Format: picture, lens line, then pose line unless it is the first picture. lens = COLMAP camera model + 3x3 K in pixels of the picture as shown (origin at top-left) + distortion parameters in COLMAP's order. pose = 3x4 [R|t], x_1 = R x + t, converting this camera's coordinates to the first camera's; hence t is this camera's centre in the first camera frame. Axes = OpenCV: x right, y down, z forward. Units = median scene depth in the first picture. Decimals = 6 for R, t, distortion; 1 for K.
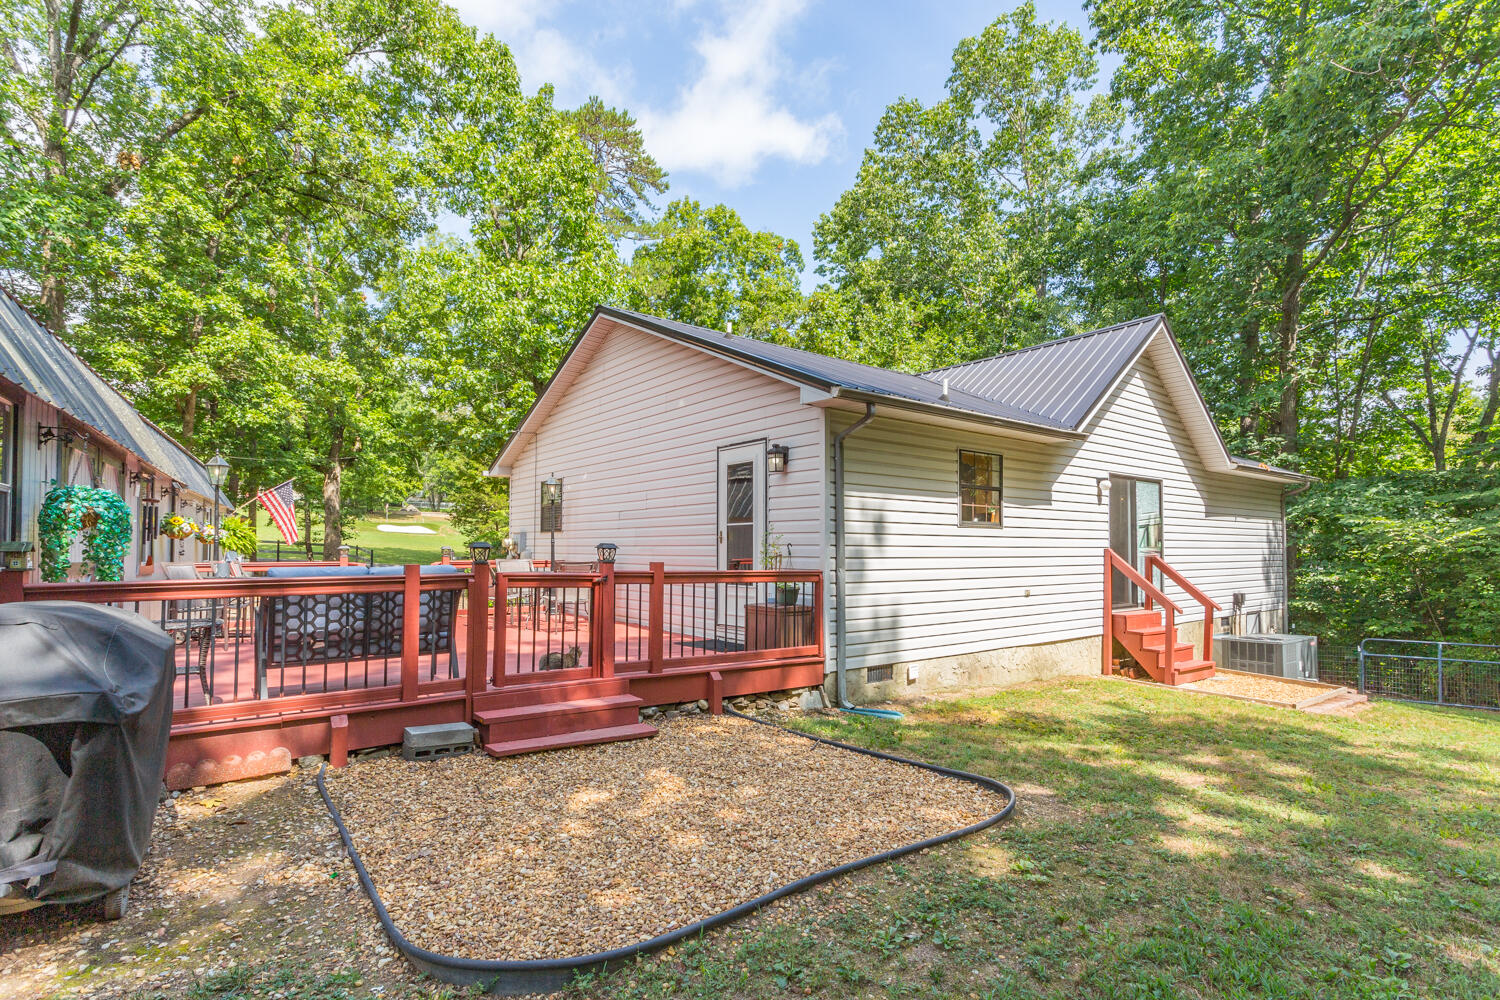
lens RADIAL K [[735.9, 0, 751.3], [0, 735.9, 533.1], [0, 0, 1]] dist [0.001537, 0.000526]
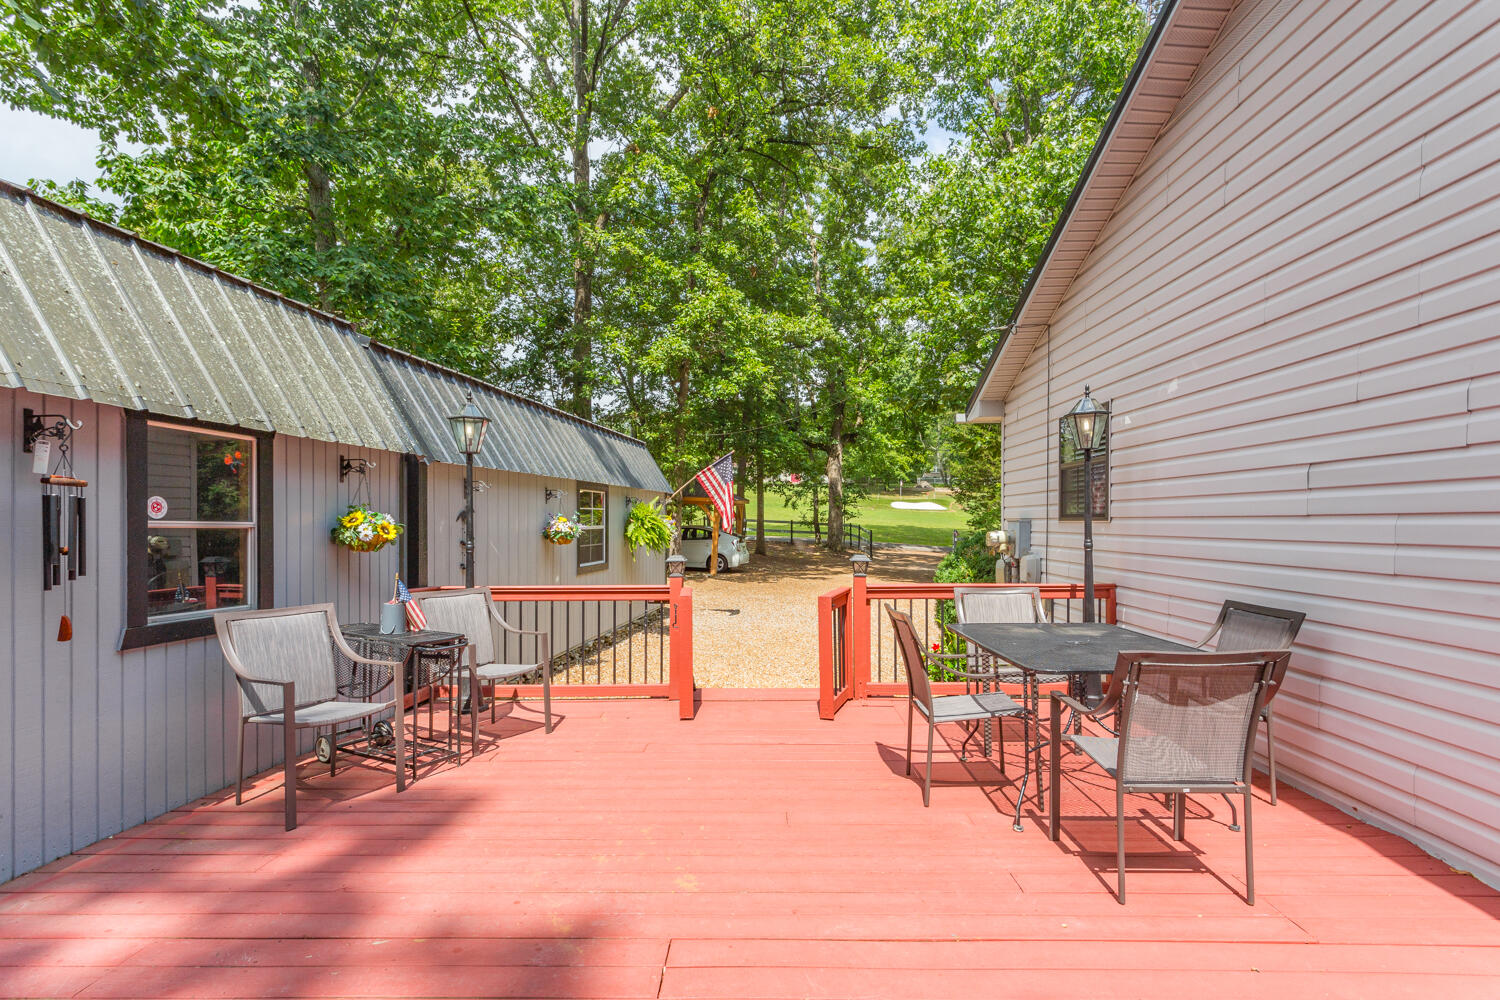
lens RADIAL K [[725.6, 0, 749.0], [0, 725.6, 527.0], [0, 0, 1]] dist [0.003200, 0.001382]
pose [[0.775563, -0.001123, -0.631269, -0.064634], [0.019054, 0.999584, 0.021631, -0.005037], [0.630983, -0.028805, 0.775262, 0.225970]]
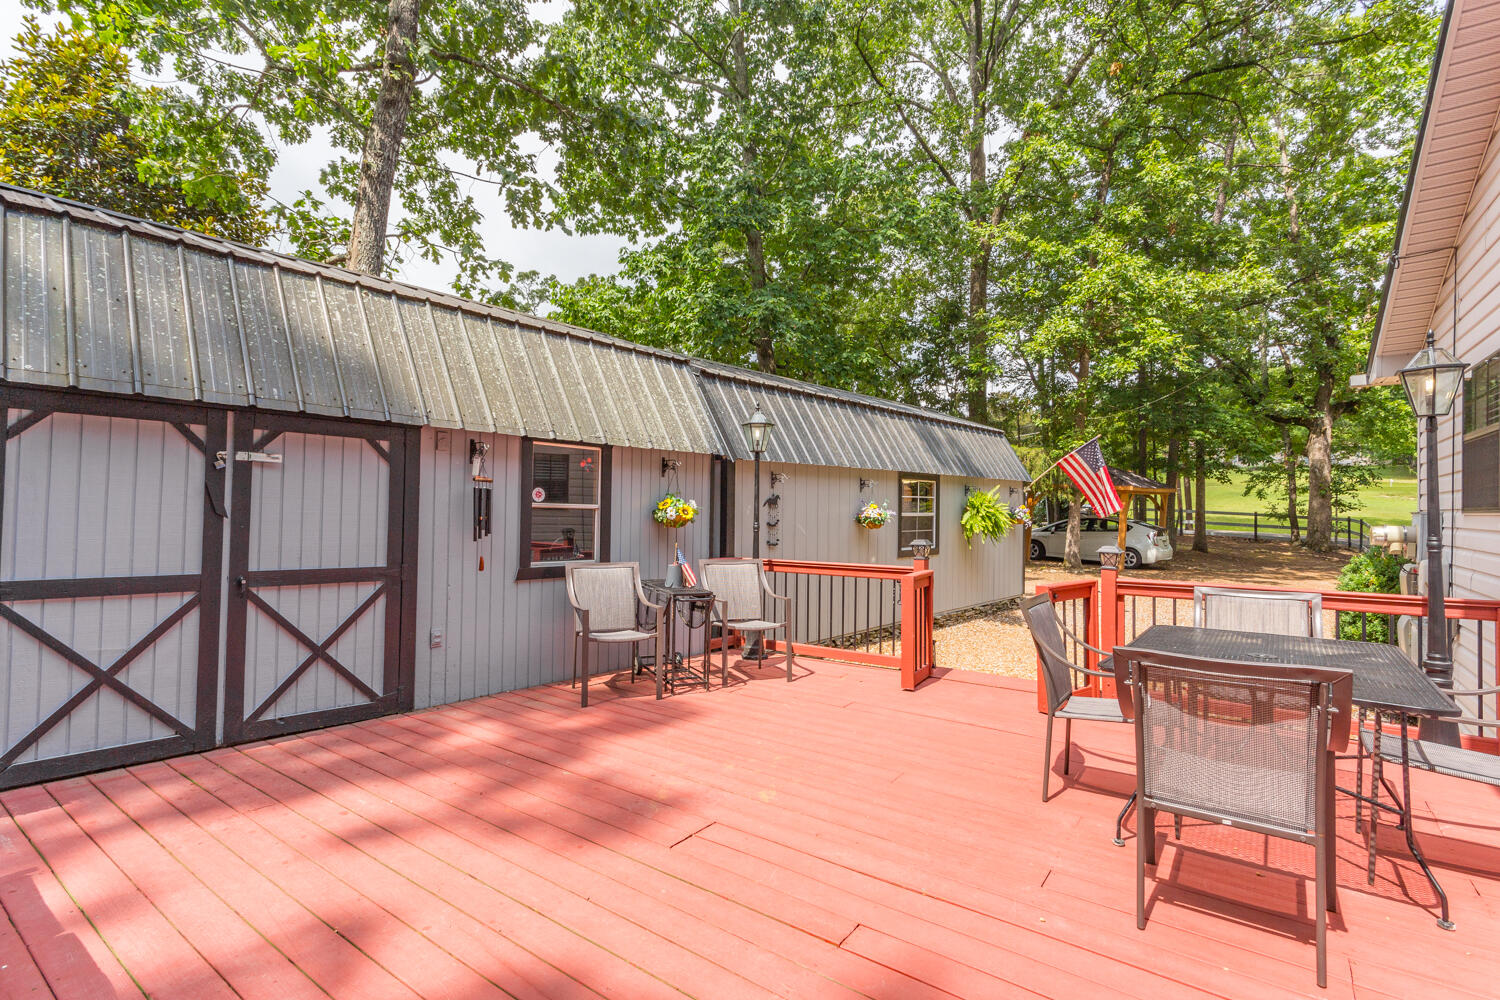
lens RADIAL K [[701.5, 0, 726.9], [0, 701.5, 503.3], [0, 0, 1]] dist [-0.000337, 0.001089]
pose [[0.257206, -0.008885, -0.966316, -0.023094], [0.011789, 0.999912, -0.006056, -0.003575], [0.966285, -0.009834, 0.257288, 0.257187]]
